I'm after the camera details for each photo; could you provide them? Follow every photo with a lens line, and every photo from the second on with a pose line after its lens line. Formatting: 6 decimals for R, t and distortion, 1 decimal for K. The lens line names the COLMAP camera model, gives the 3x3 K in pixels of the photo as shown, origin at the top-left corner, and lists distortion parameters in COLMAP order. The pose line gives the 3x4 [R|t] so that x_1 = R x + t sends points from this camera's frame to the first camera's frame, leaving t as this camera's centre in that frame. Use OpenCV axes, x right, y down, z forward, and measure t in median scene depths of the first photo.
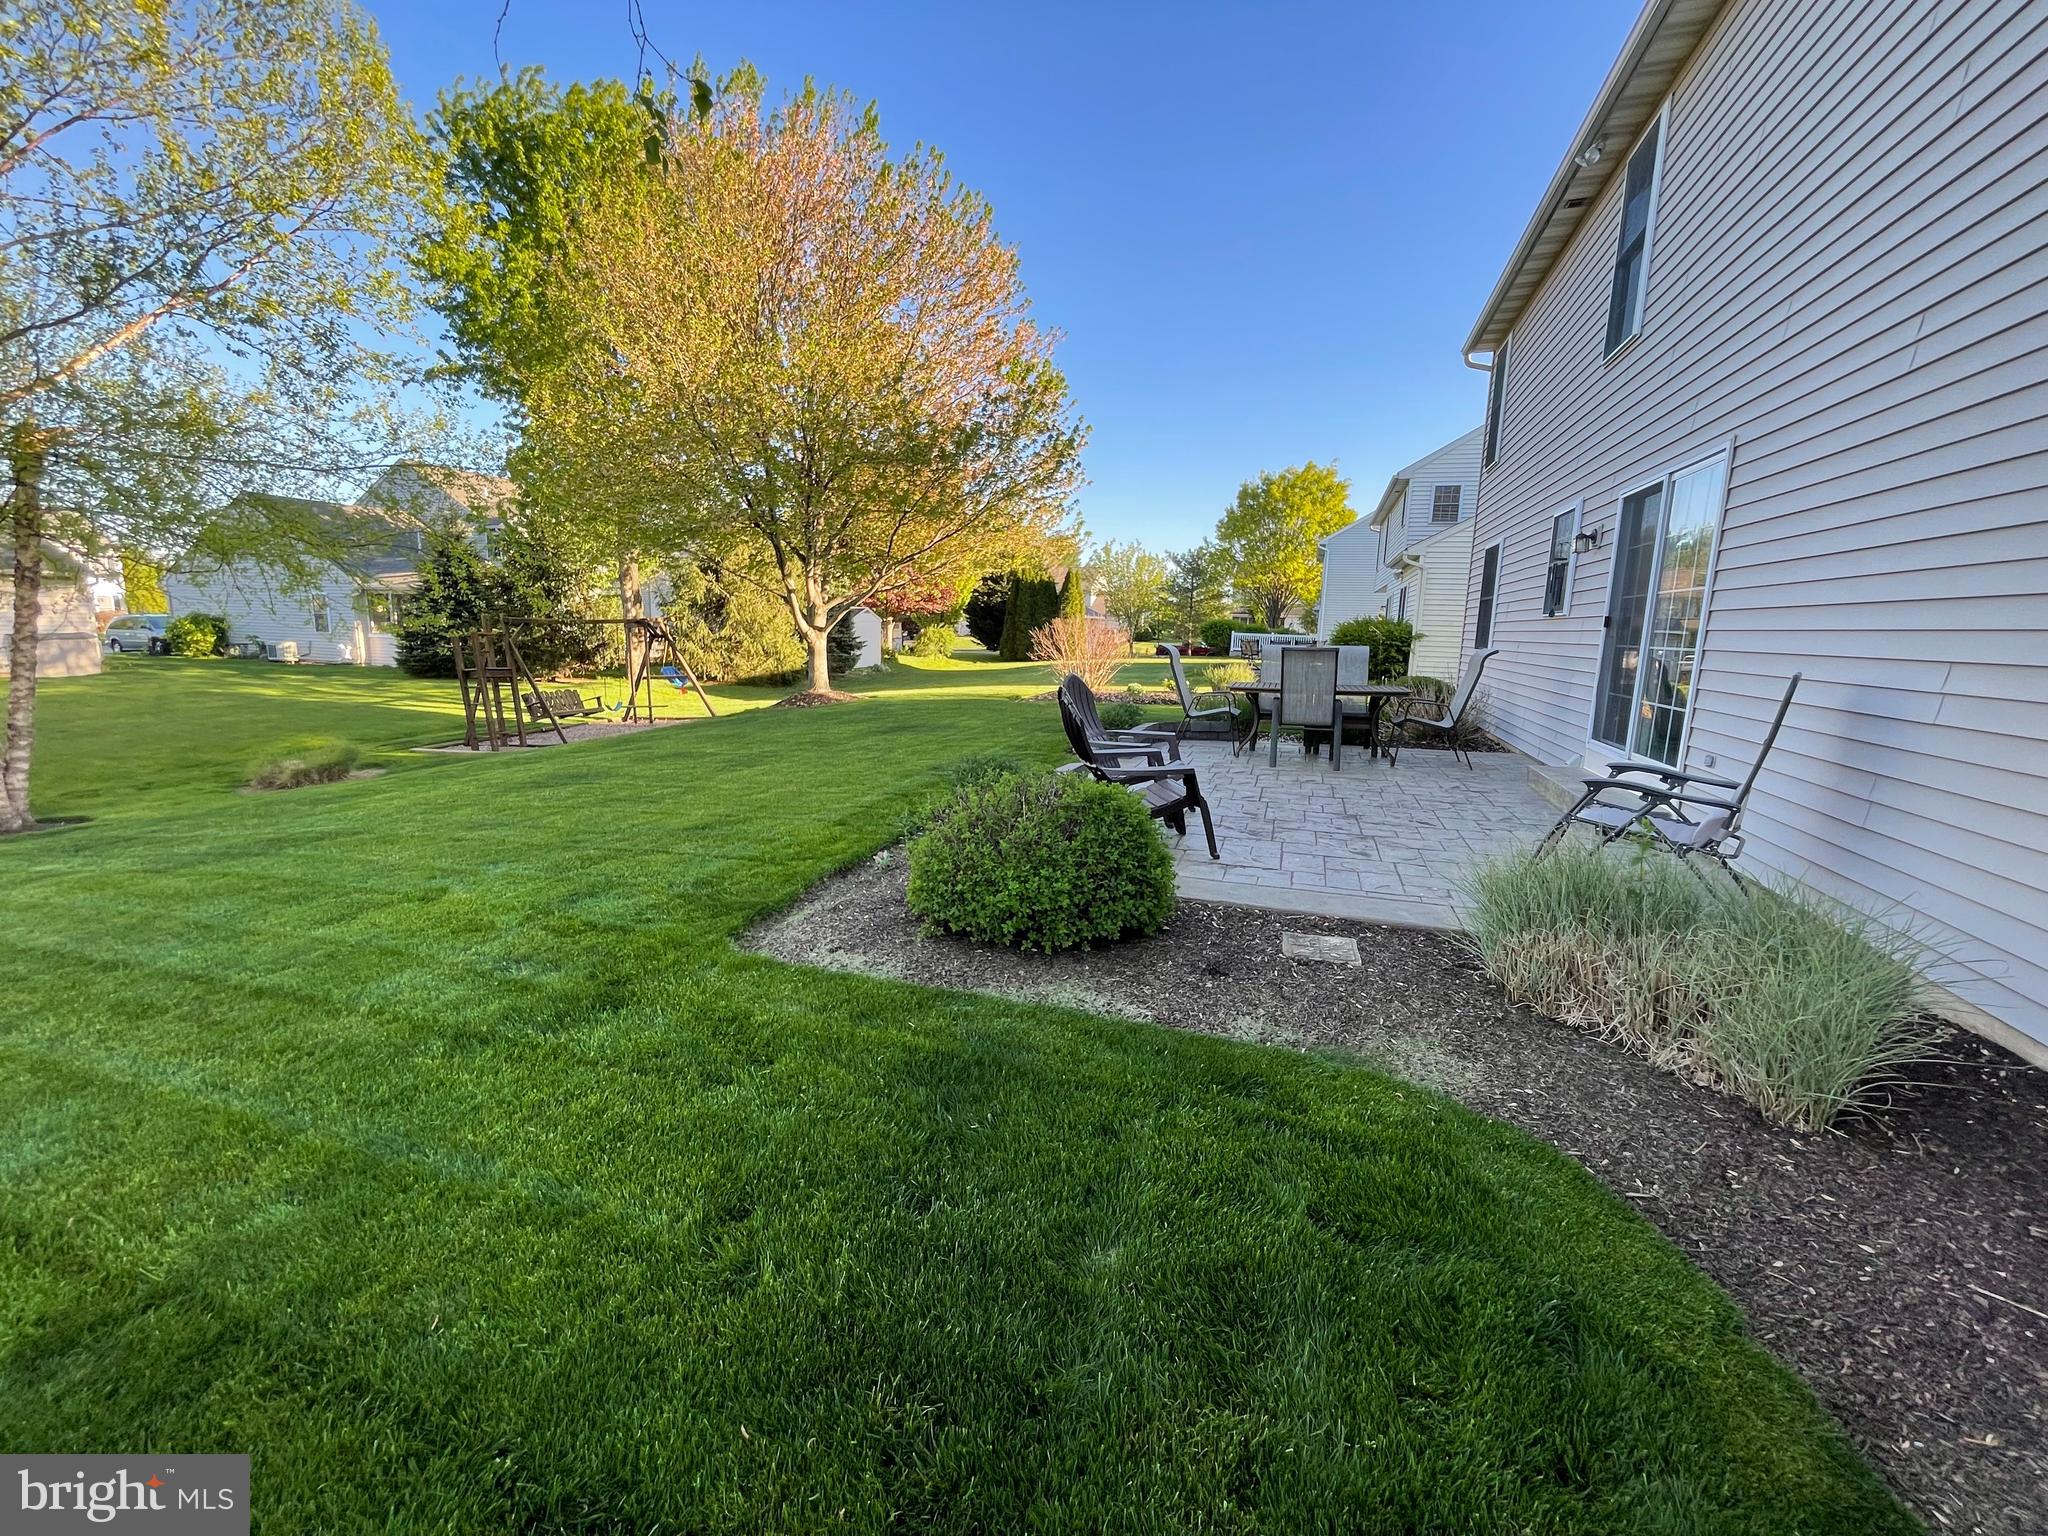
lens RADIAL K [[832.5, 0, 1025.0], [0, 832.5, 757.5], [0, 0, 1]] dist [-0.001141, -0.000435]
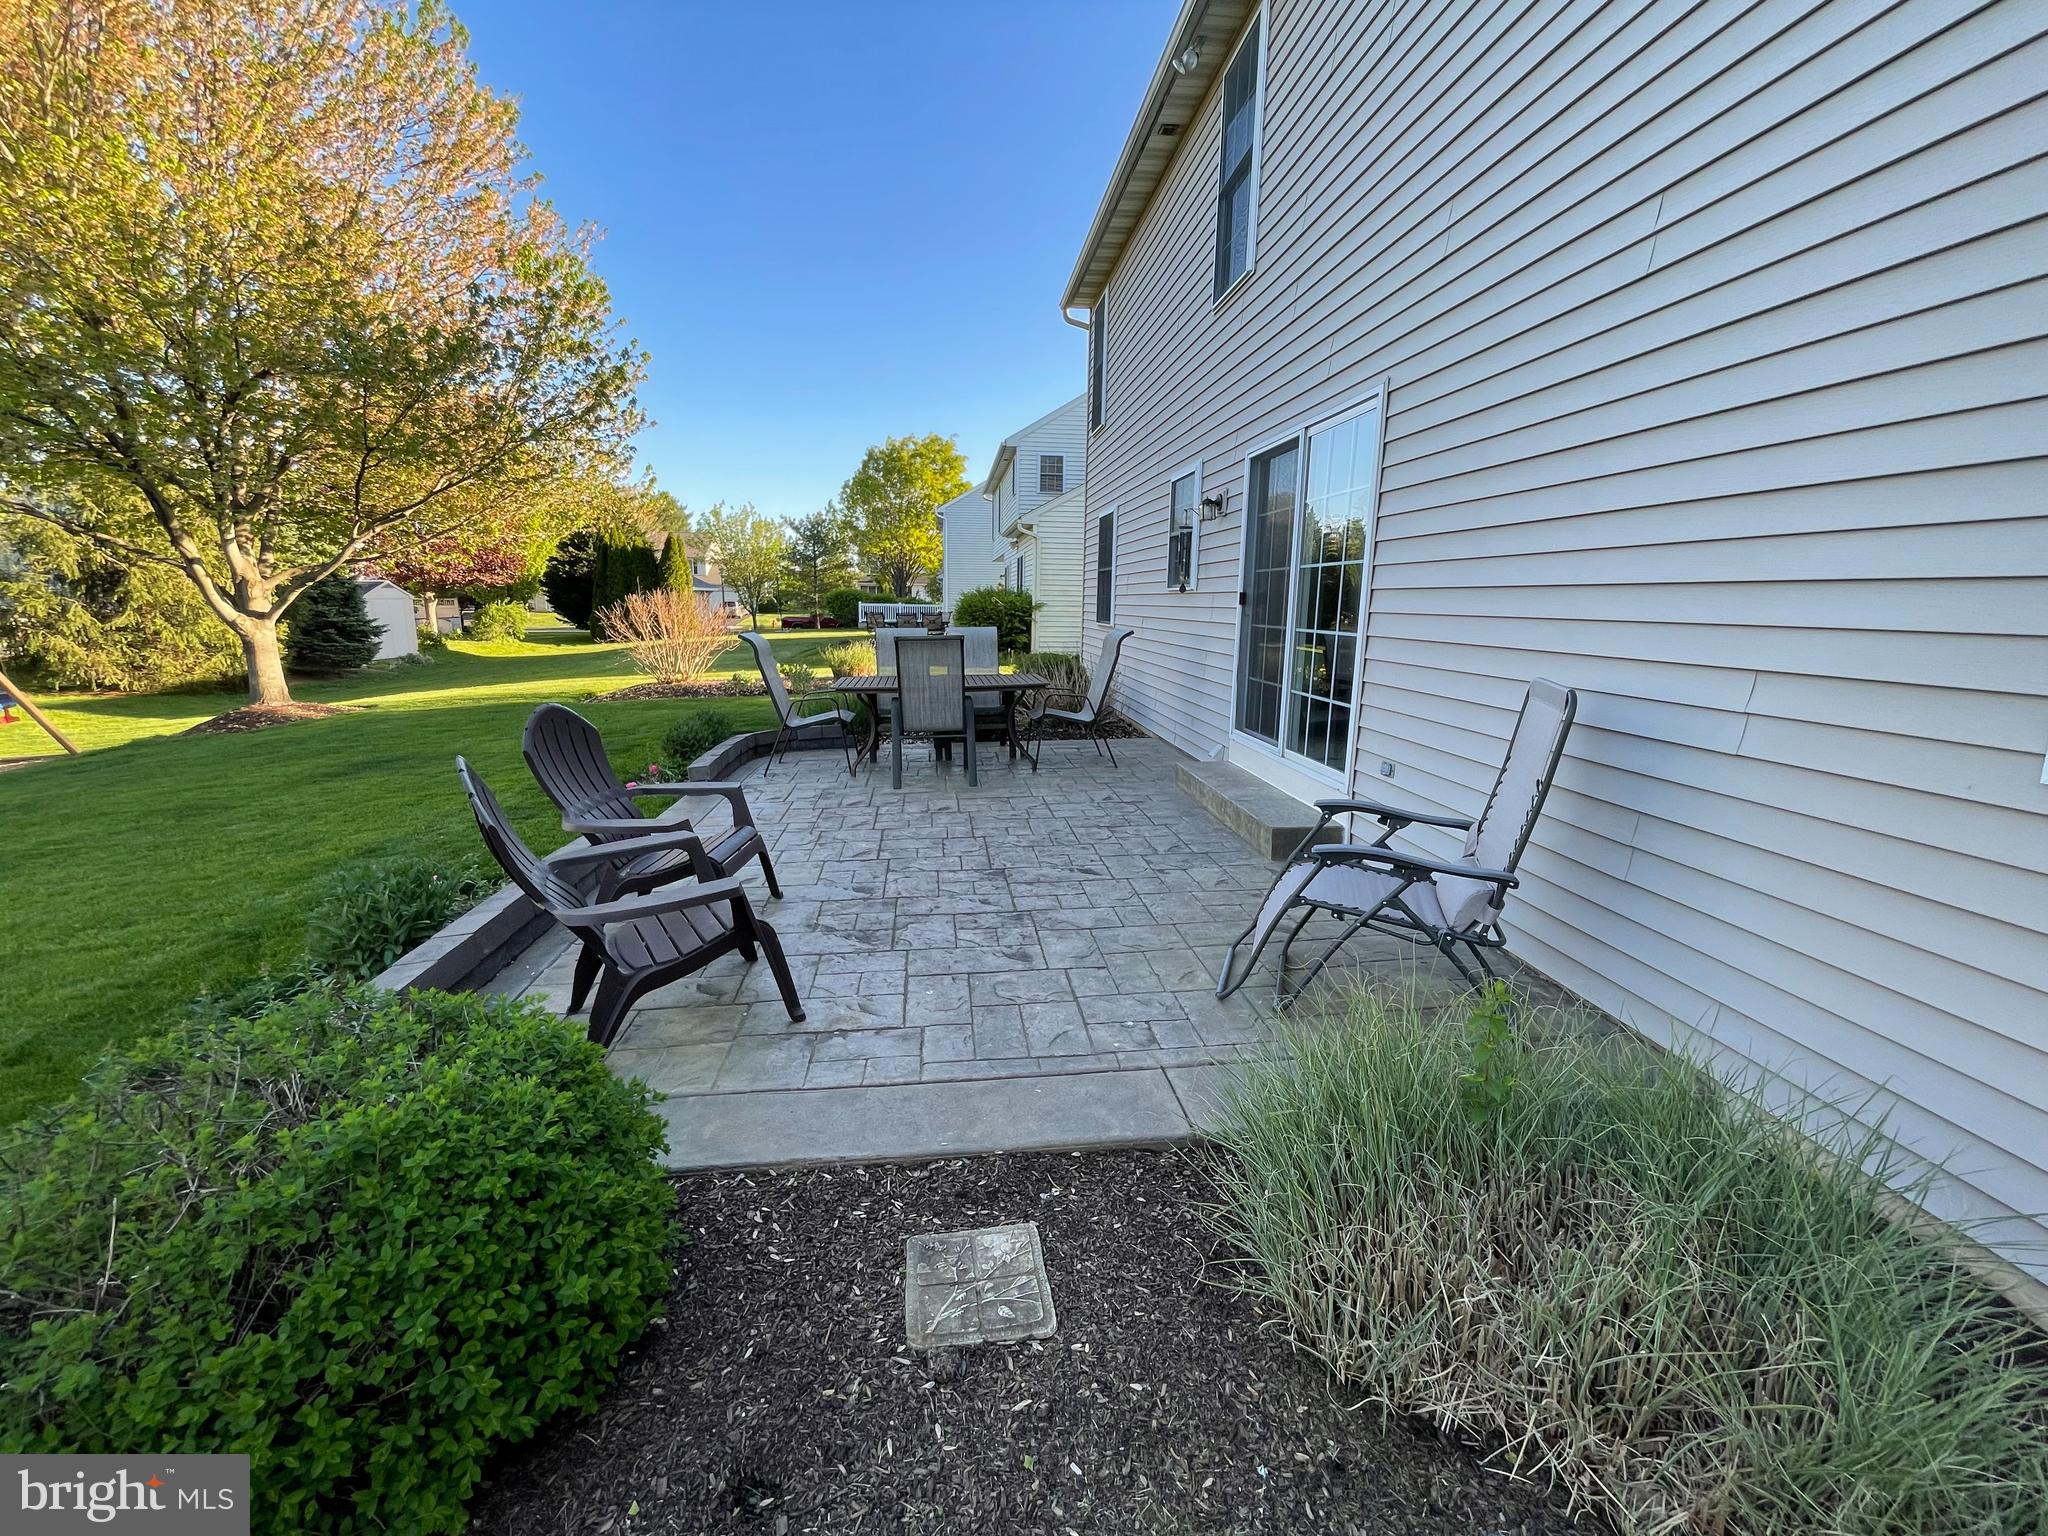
lens RADIAL K [[832.5, 0, 1025.0], [0, 832.5, 757.5], [0, 0, 1]] dist [-0.001141, -0.000435]
pose [[0.908910, -0.095027, 0.406021, 0.059290], [0.080063, 0.995341, 0.053728, -0.032963], [-0.409235, -0.016327, 0.912283, 0.152801]]
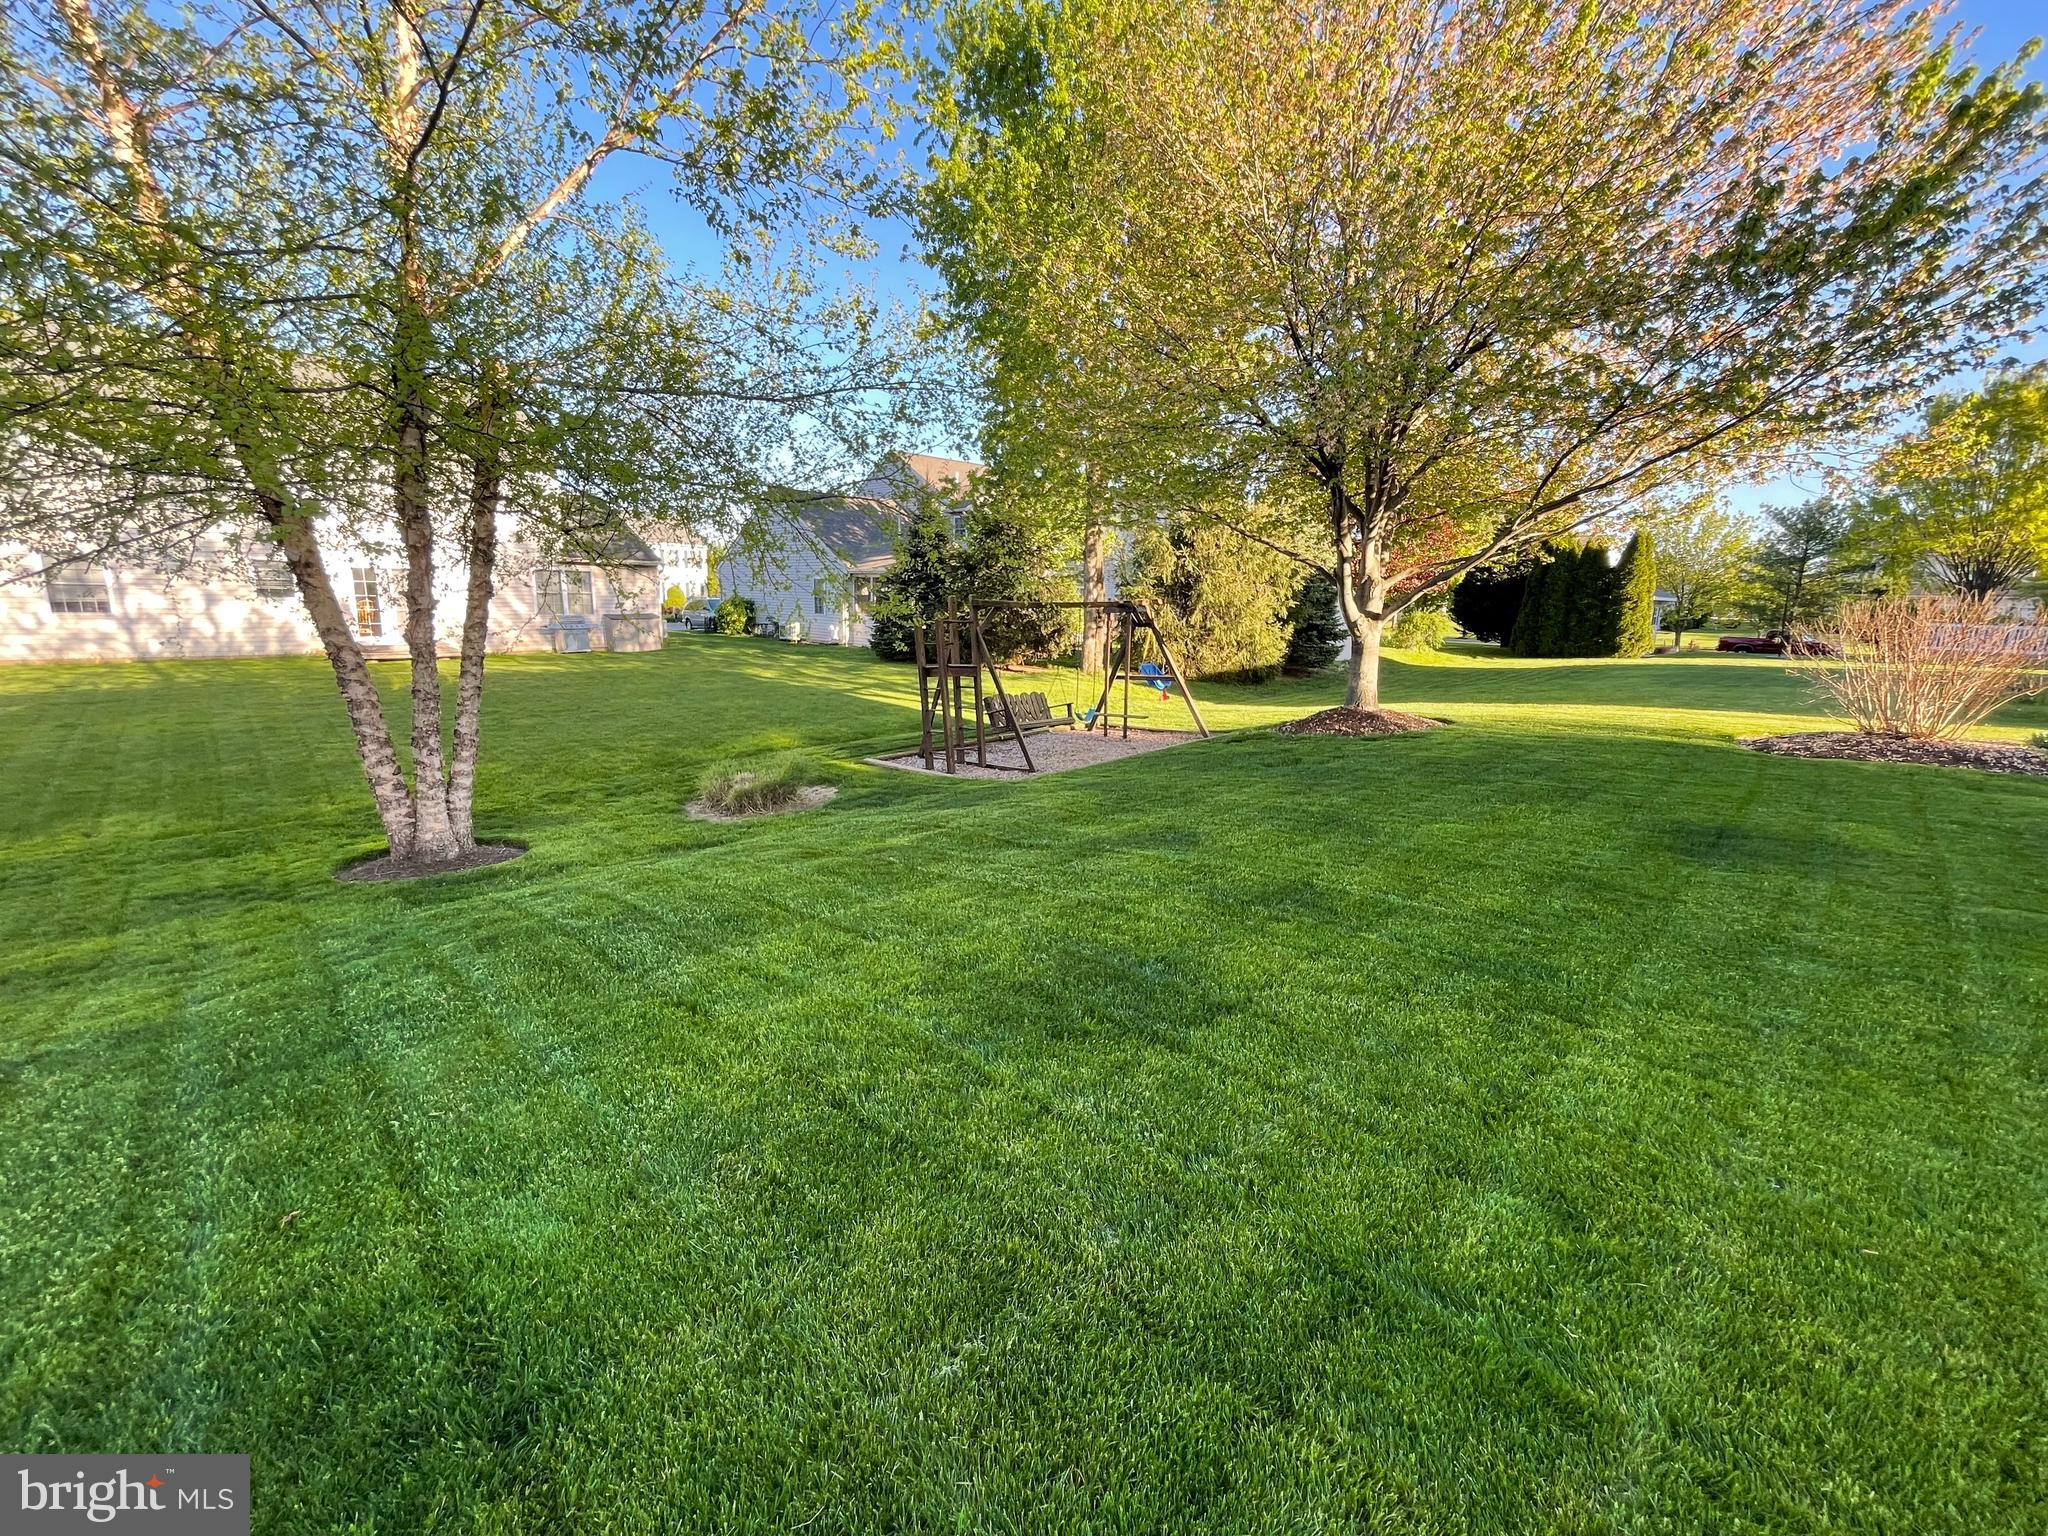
lens RADIAL K [[838.7, 0, 1029.6], [0, 838.7, 759.6], [0, 0, 1]] dist [-0.000821, -0.000031]
pose [[0.890379, 0.083847, -0.447432, -0.267766], [-0.074212, 0.996477, 0.039055, -0.067479], [0.449131, -0.001569, 0.893465, 0.402402]]
